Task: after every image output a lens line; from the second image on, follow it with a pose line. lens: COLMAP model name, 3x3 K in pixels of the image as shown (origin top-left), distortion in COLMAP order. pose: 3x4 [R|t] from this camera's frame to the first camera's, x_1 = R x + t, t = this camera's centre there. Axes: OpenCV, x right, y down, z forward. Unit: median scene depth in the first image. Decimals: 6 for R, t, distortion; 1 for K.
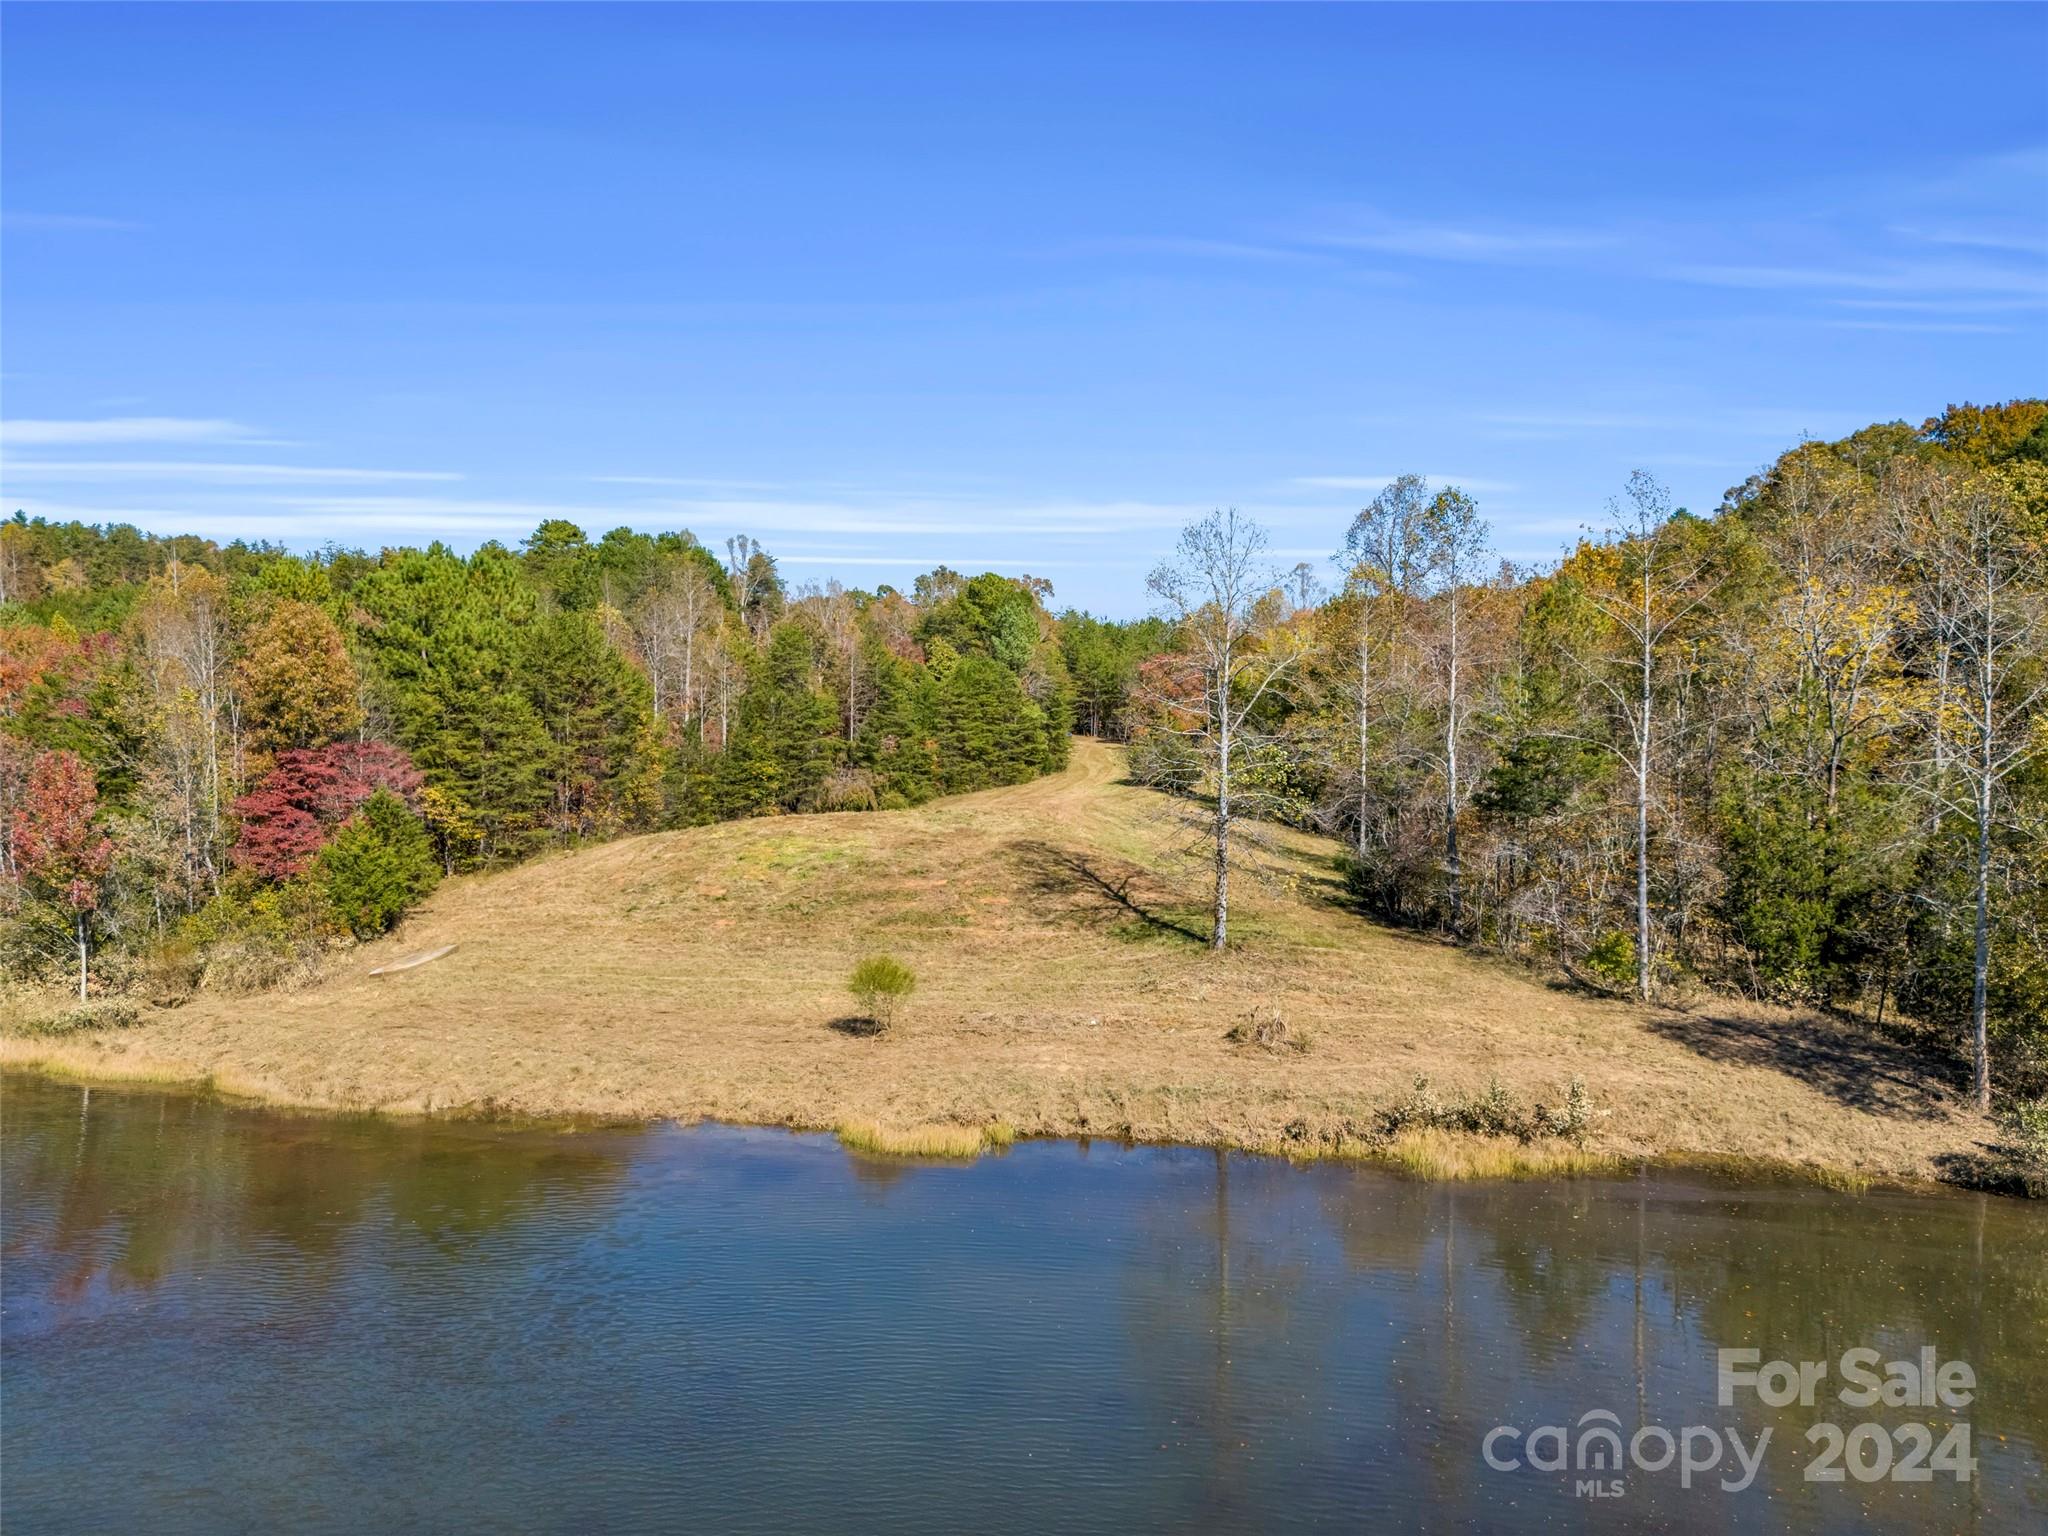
lens RADIAL K [[1536.4, 0, 1045.6], [0, 1536.4, 757.4], [0, 0, 1]] dist [0.065724, -0.059534]
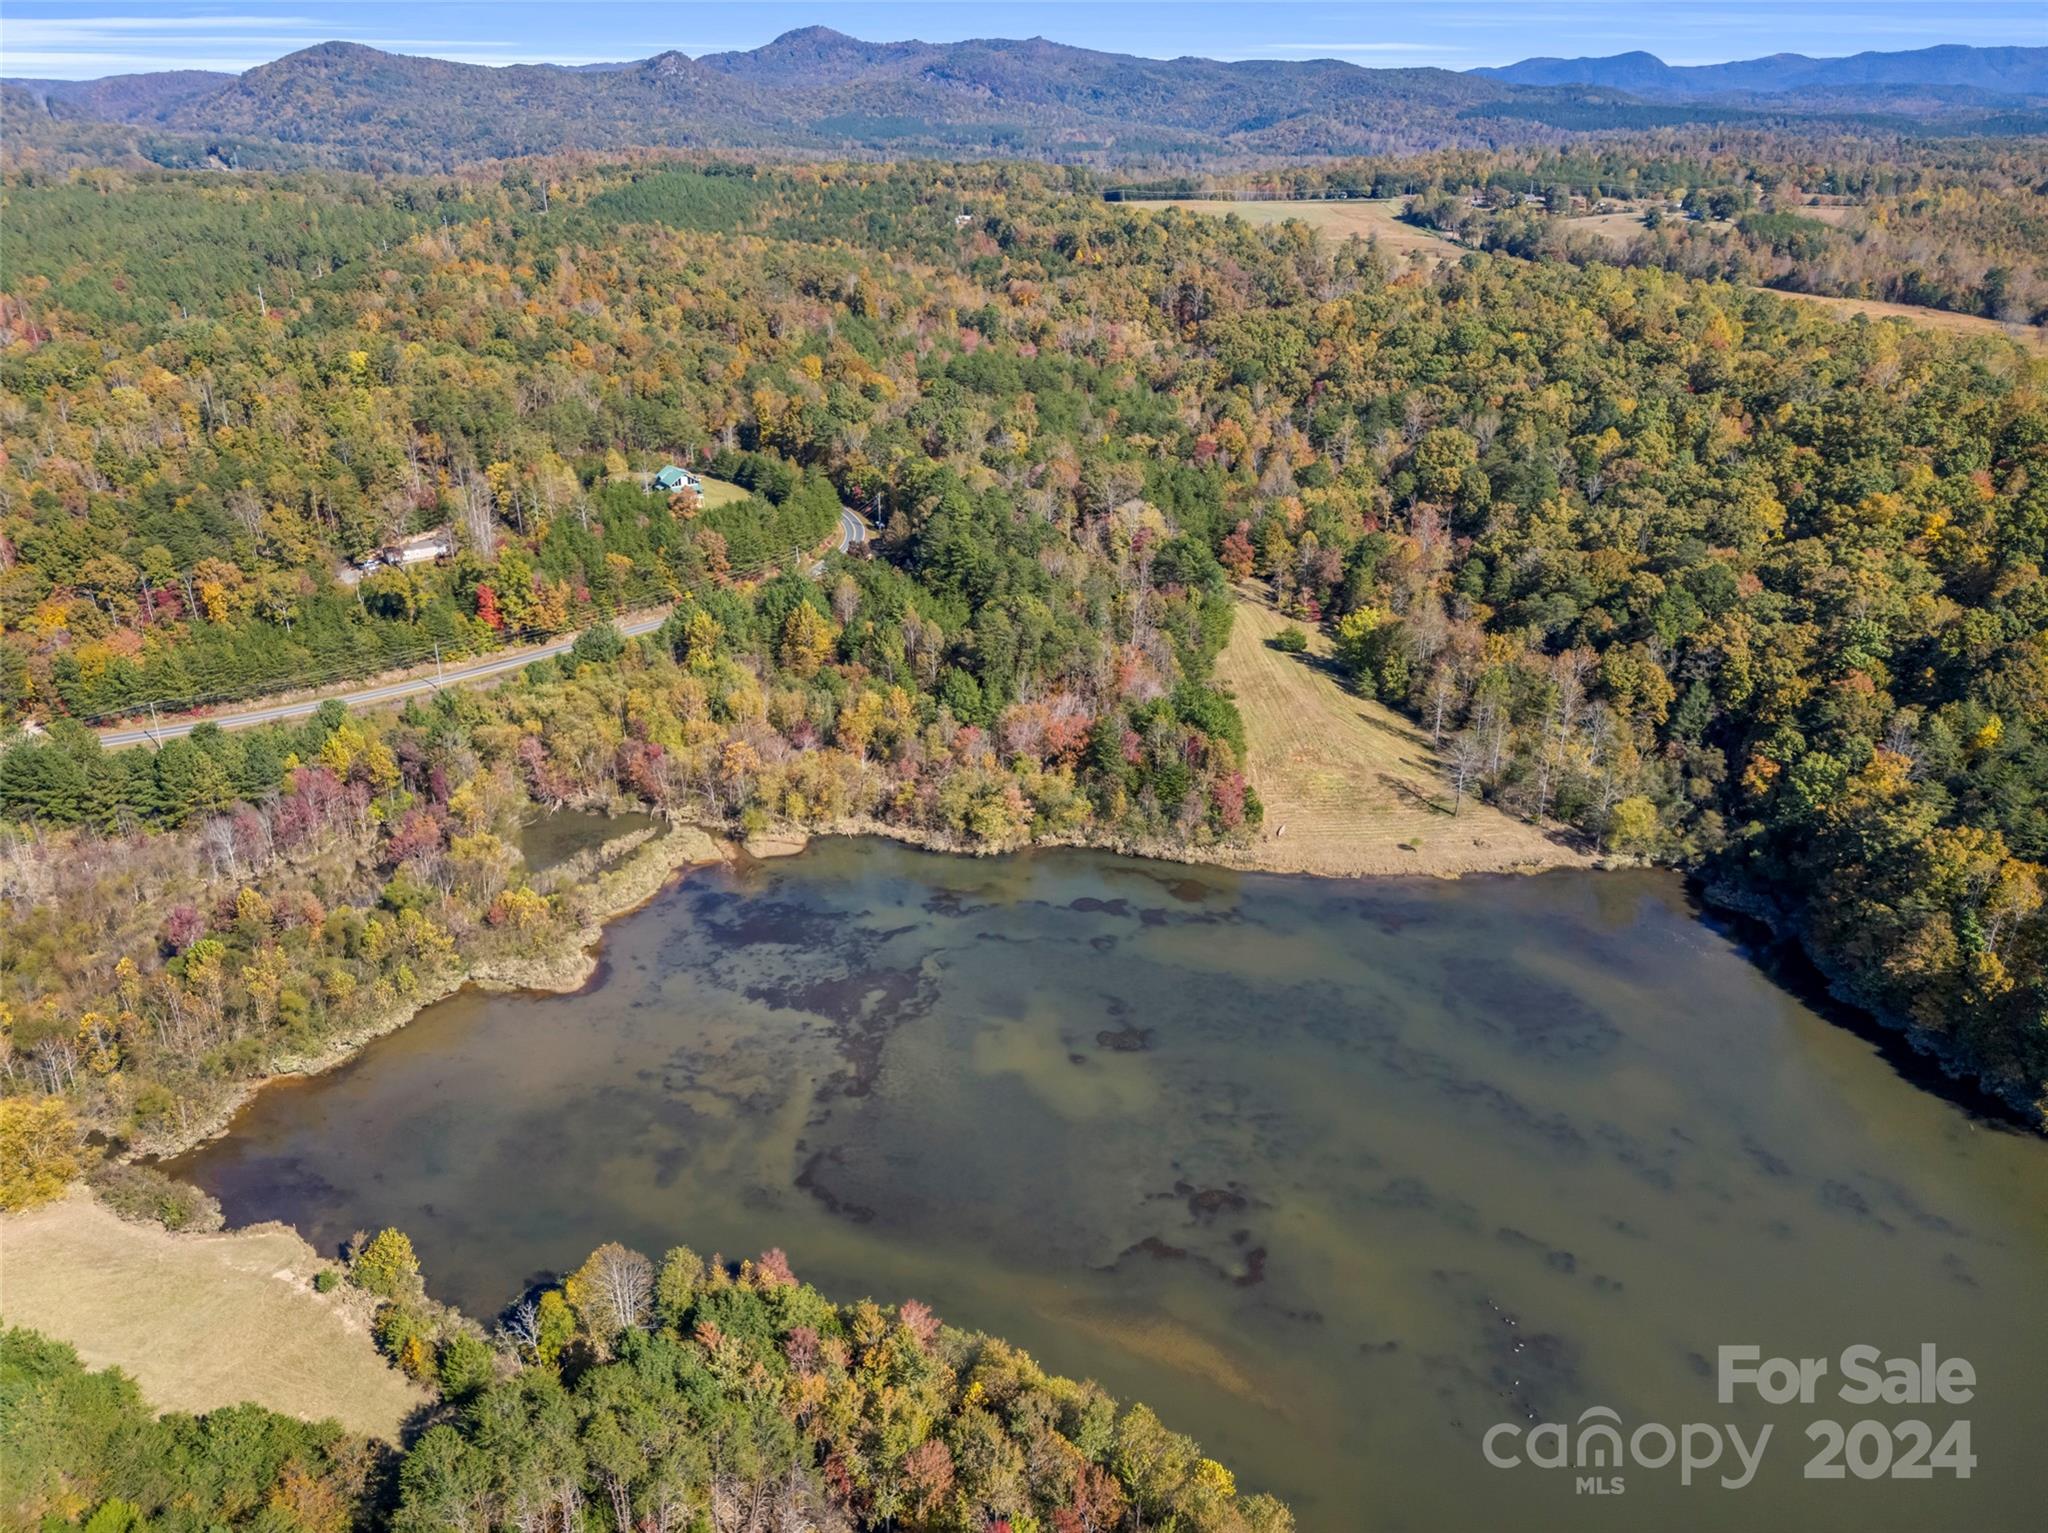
lens RADIAL K [[1536.4, 0, 1030.7], [0, 1536.4, 710.8], [0, 0, 1]] dist [0.065724, -0.059534]
pose [[0.970041, -0.082671, 0.228441, -2.013228], [-0.000834, 0.939179, 0.343426, -1.647798], [-0.242938, -0.333328, 0.910974, -2.653738]]
